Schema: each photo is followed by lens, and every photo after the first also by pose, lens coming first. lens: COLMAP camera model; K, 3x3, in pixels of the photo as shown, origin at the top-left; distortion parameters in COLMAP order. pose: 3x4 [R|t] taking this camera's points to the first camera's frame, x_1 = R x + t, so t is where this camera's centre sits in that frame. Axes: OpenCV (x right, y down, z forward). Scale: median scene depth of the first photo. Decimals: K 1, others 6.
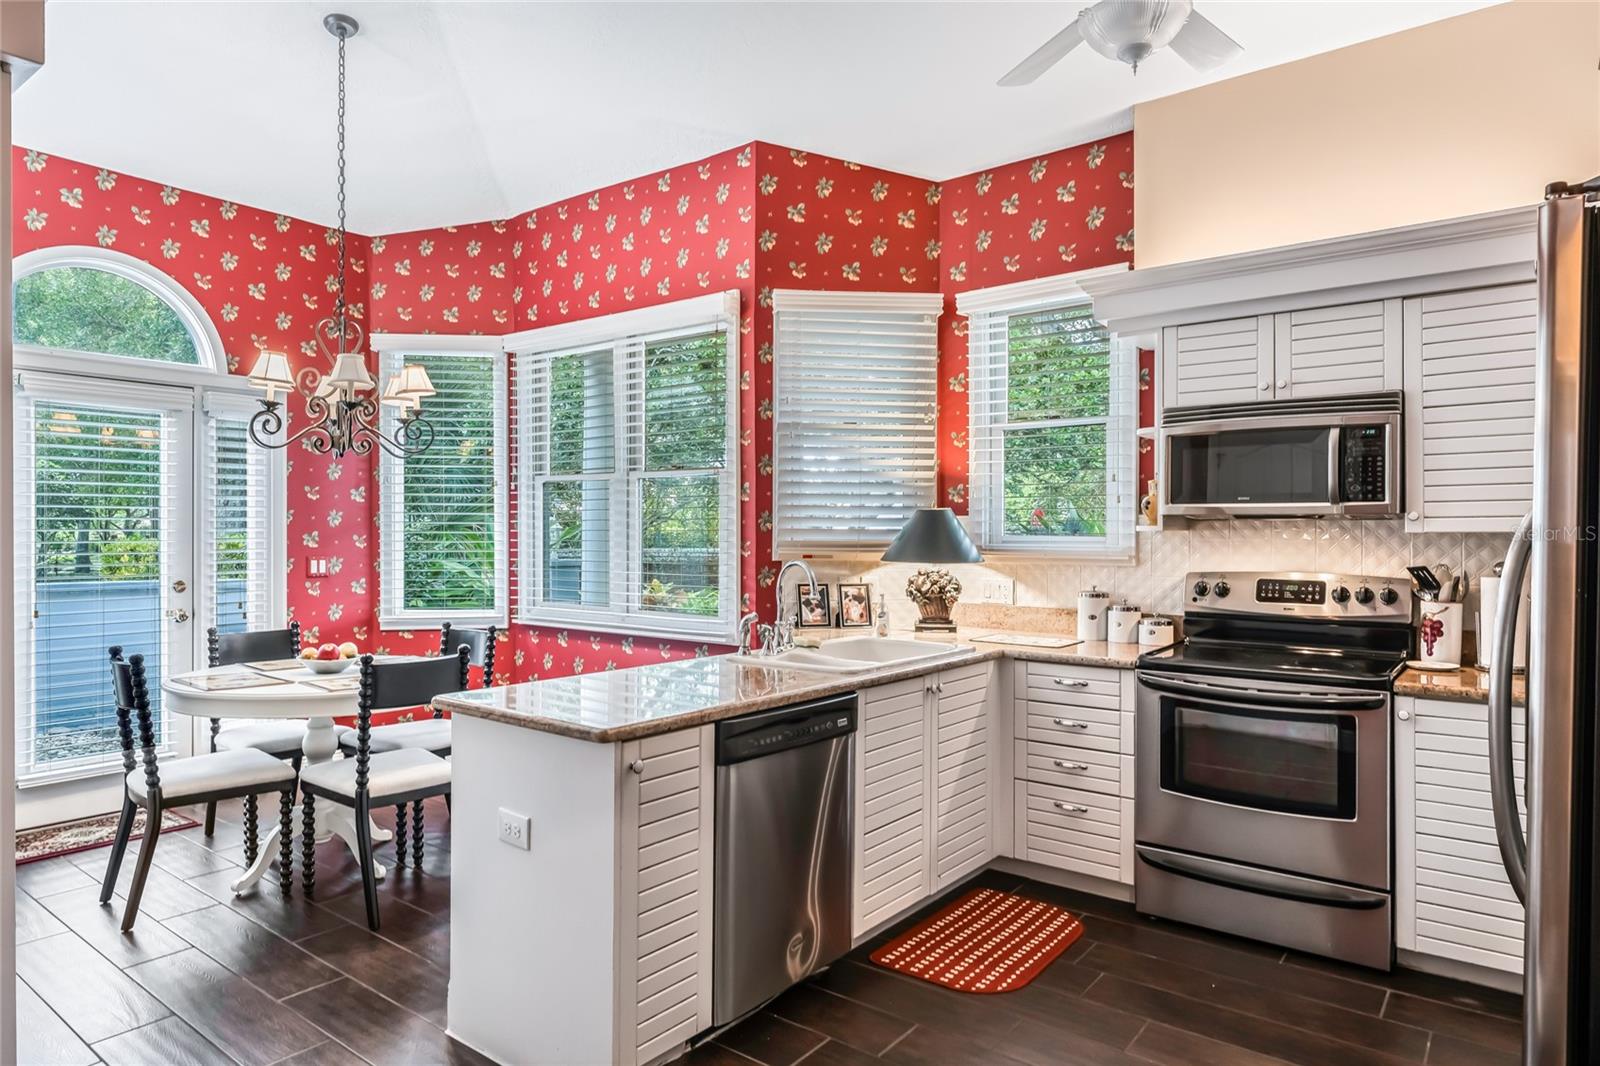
lens RADIAL K [[944.5, 0, 787.9], [0, 944.5, 536.0], [0, 0, 1]] dist [0.002558, -0.000801]
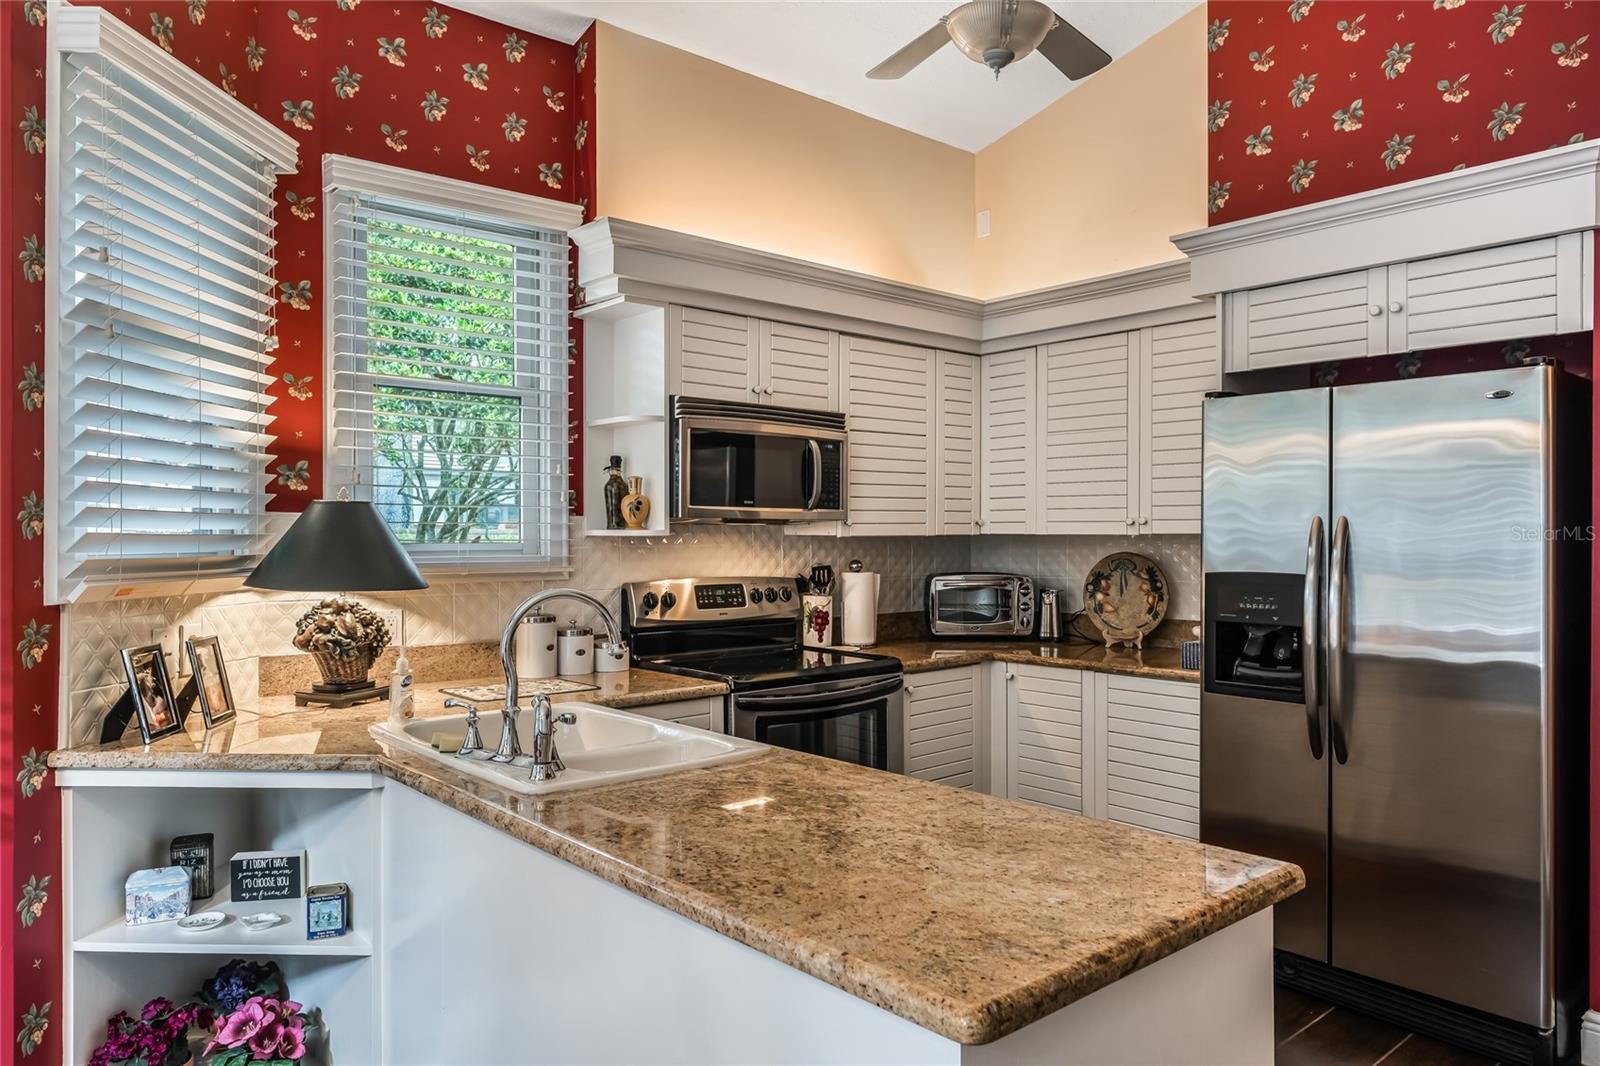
lens RADIAL K [[1069.2, 0, 797.0], [0, 1069.2, 533.4], [0, 0, 1]] dist [-0.001910, 0.001876]
pose [[0.180730, -0.000281, 0.983533, -0.467297], [0.008669, 0.999962, -0.001307, -0.004374], [-0.983494, 0.008762, 0.180726, 0.595324]]
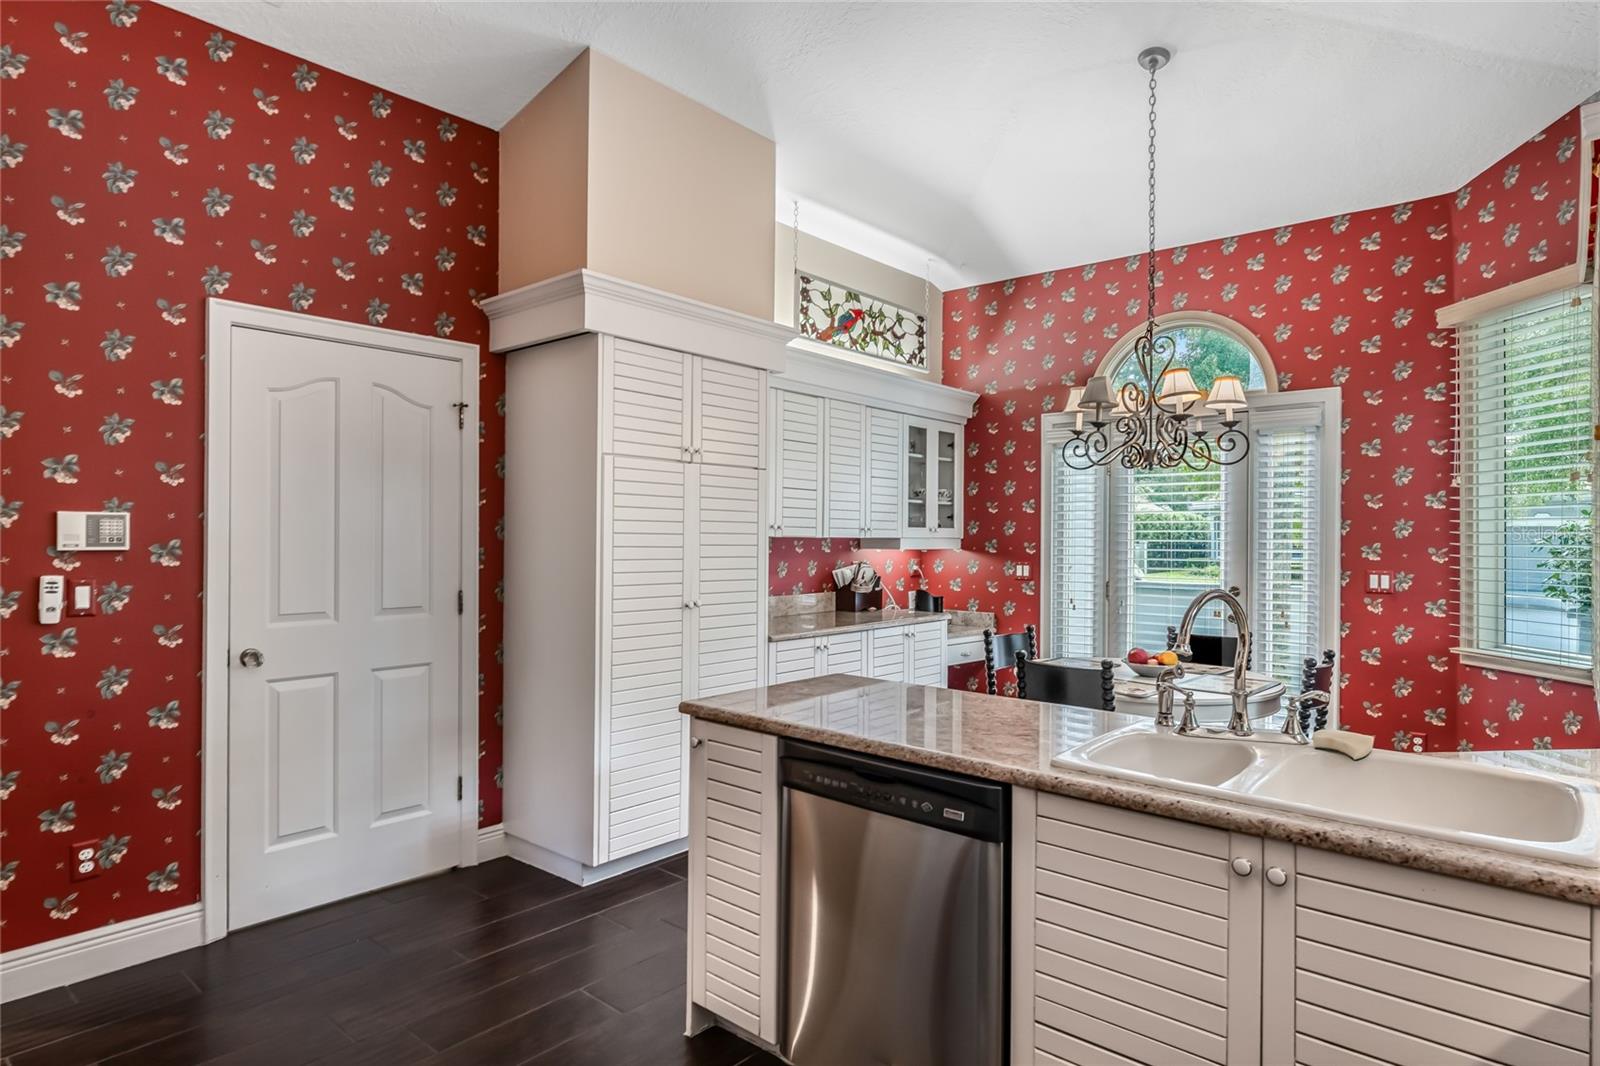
lens RADIAL K [[879.6, 0, 804.0], [0, 879.6, 532.9], [0, 0, 1]] dist [0.006147, 0.000396]
pose [[-0.033811, -0.005310, -0.999414, 0.466554], [-0.012588, 0.999909, -0.004887, -0.004693], [0.999349, 0.012415, -0.033875, 0.592439]]
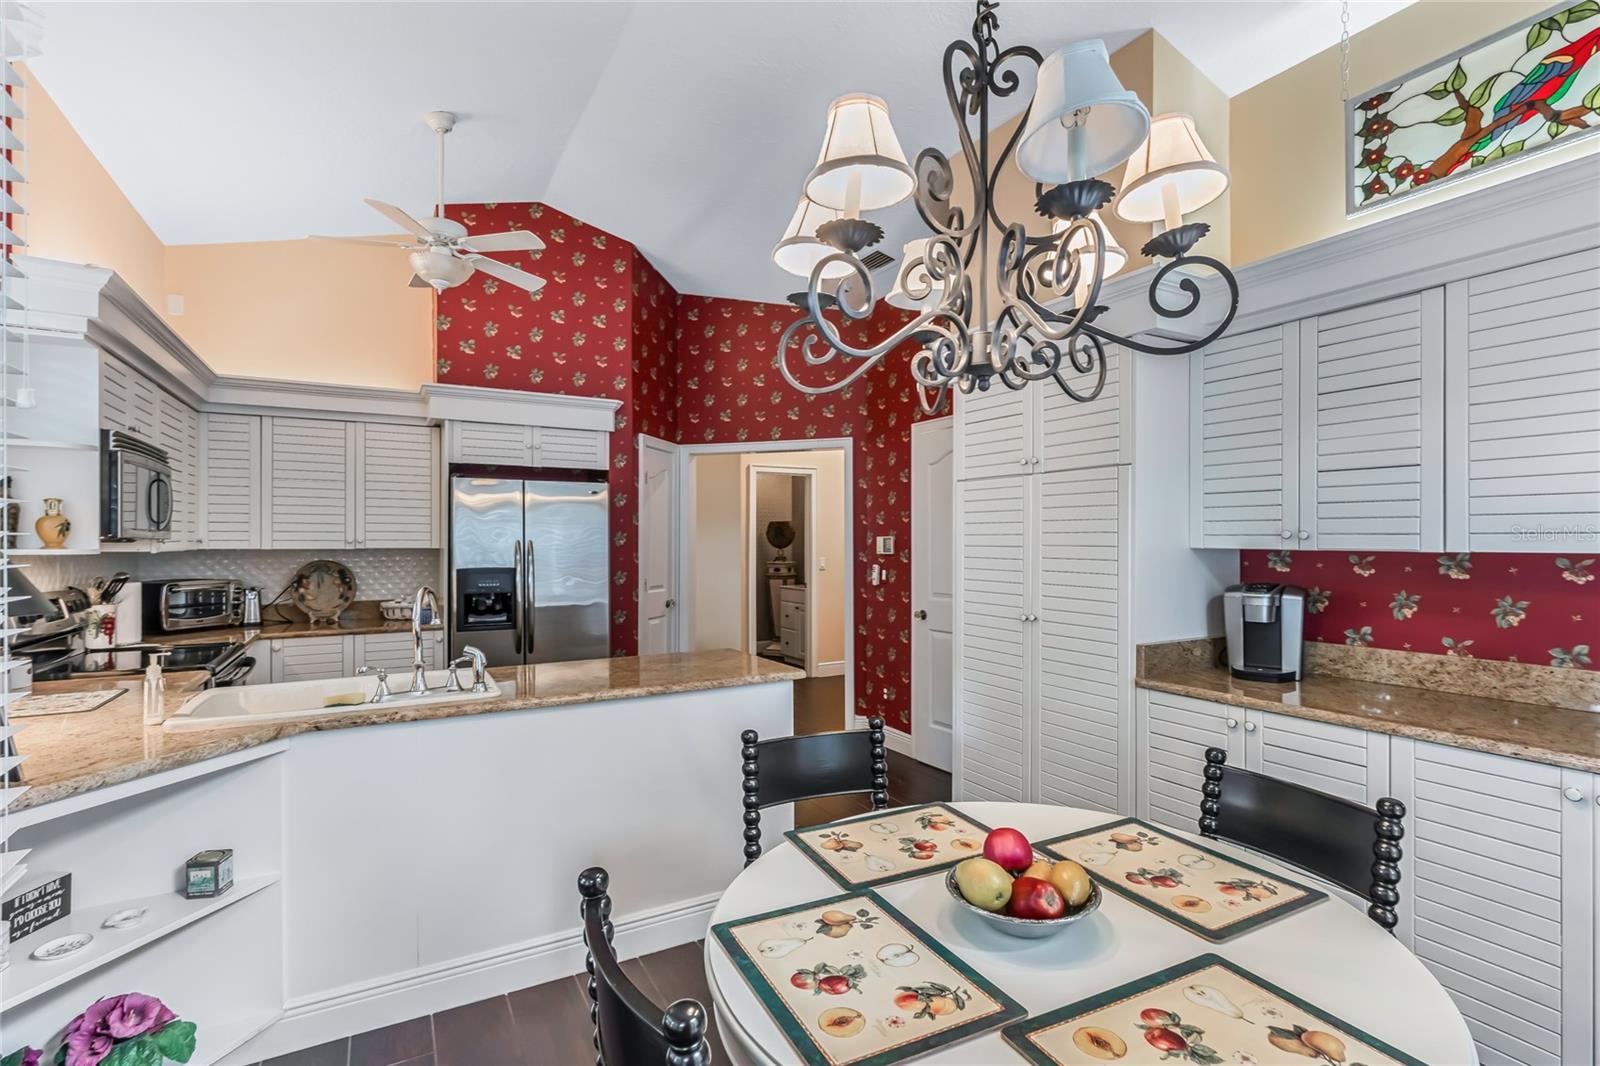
lens RADIAL K [[753.0, 0, 805.5], [0, 753.0, 539.6], [0, 0, 1]] dist [-0.002138, -0.000362]
pose [[-0.929114, 0.001643, 0.369789, -0.478764], [0.003586, 0.999983, 0.004567, -0.017899], [-0.369775, 0.005569, -0.929105, 1.222648]]
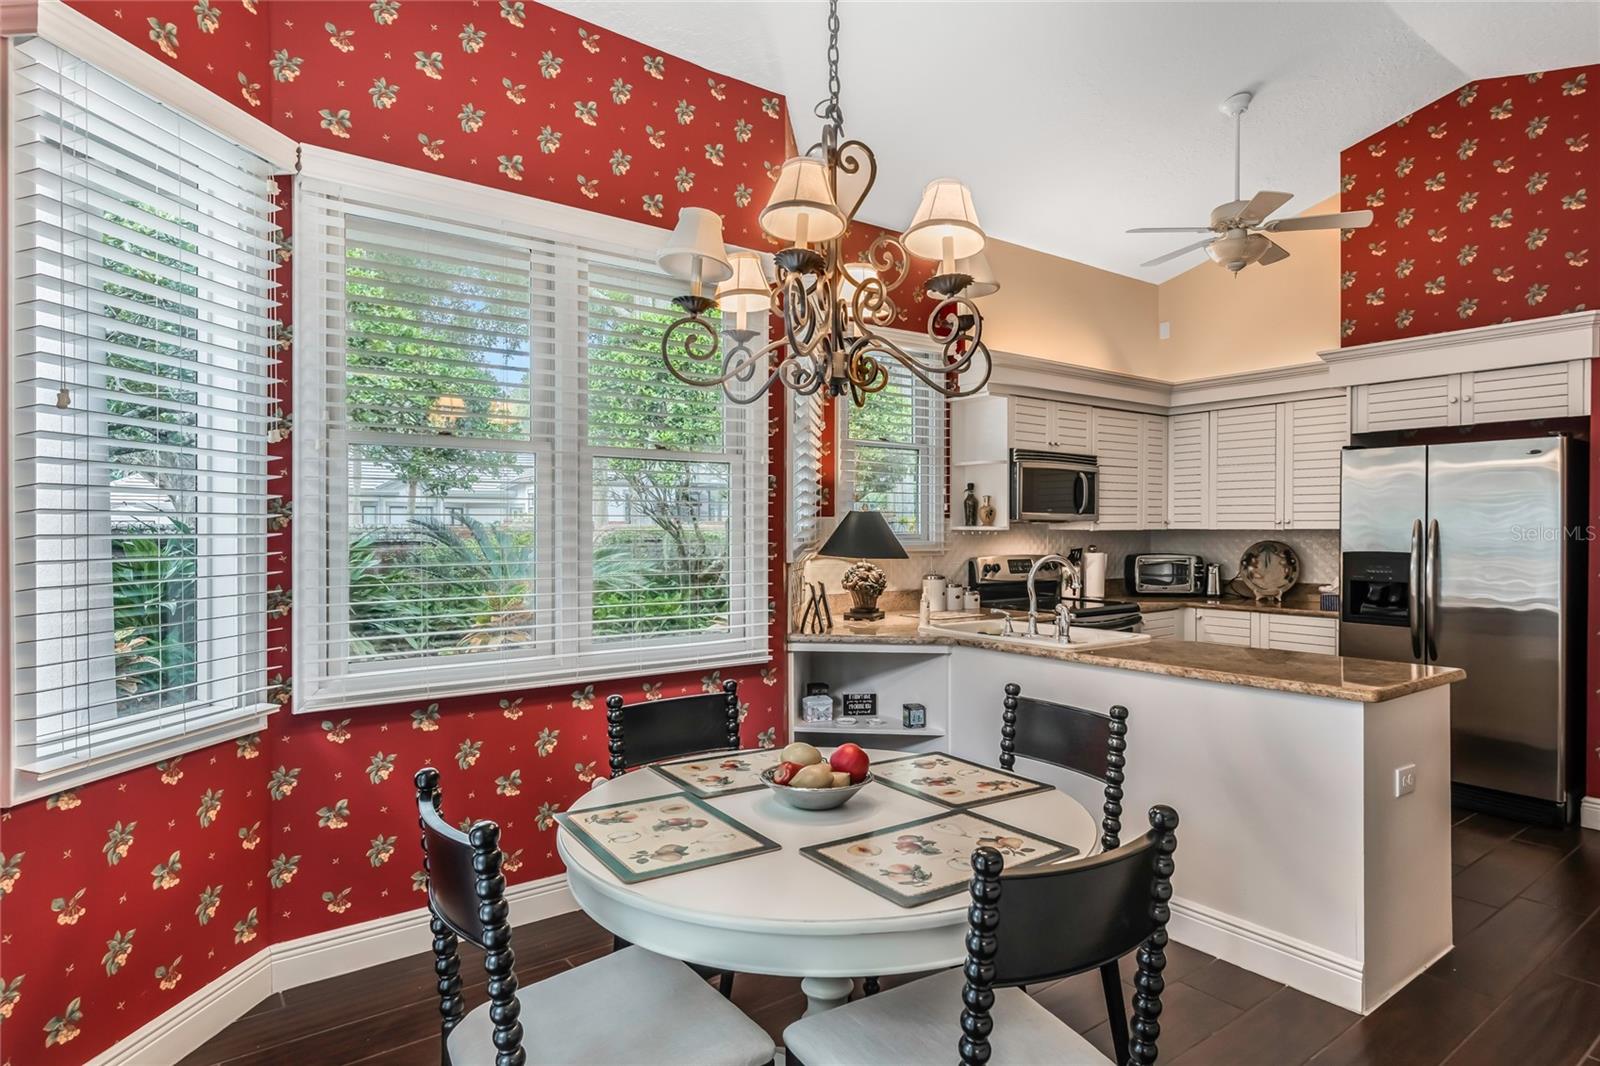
lens RADIAL K [[879.1, 0, 786.5], [0, 879.1, 530.3], [0, 0, 1]] dist [-0.000669, 0.000241]
pose [[0.267746, -0.002417, 0.963487, -0.881508], [0.006528, 0.999978, 0.000694, -0.006718], [-0.963467, 0.006104, 0.267756, 0.815331]]
